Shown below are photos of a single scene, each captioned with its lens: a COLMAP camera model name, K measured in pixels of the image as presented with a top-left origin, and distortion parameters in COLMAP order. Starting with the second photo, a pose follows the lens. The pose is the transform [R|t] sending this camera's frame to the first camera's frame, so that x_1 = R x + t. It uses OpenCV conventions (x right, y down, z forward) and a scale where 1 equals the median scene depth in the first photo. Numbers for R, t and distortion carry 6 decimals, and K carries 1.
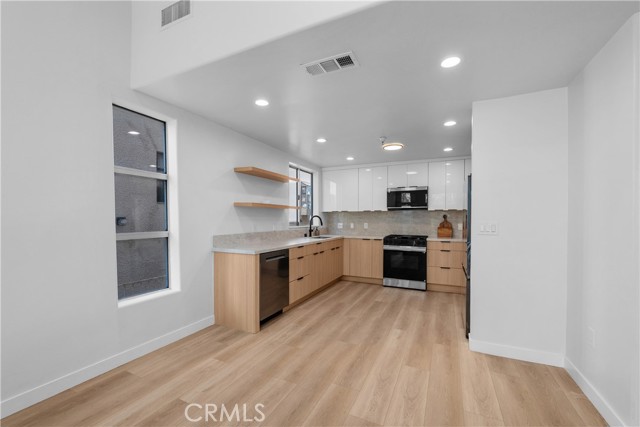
lens RADIAL K [[269.0, 0, 316.5], [0, 269.0, 220.1], [0, 0, 1]] dist [-0.003522, -0.000619]
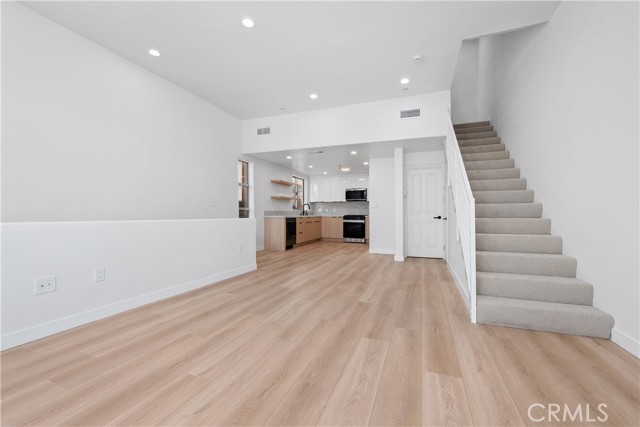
lens RADIAL K [[269.0, 0, 323.6], [0, 269.0, 213.3], [0, 0, 1]] dist [-0.003522, -0.000619]
pose [[0.995082, 0.000266, 0.099054, -0.067177], [-0.000036, 0.999997, -0.002324, 0.053234], [-0.099054, 0.002309, 0.995079, -0.821095]]
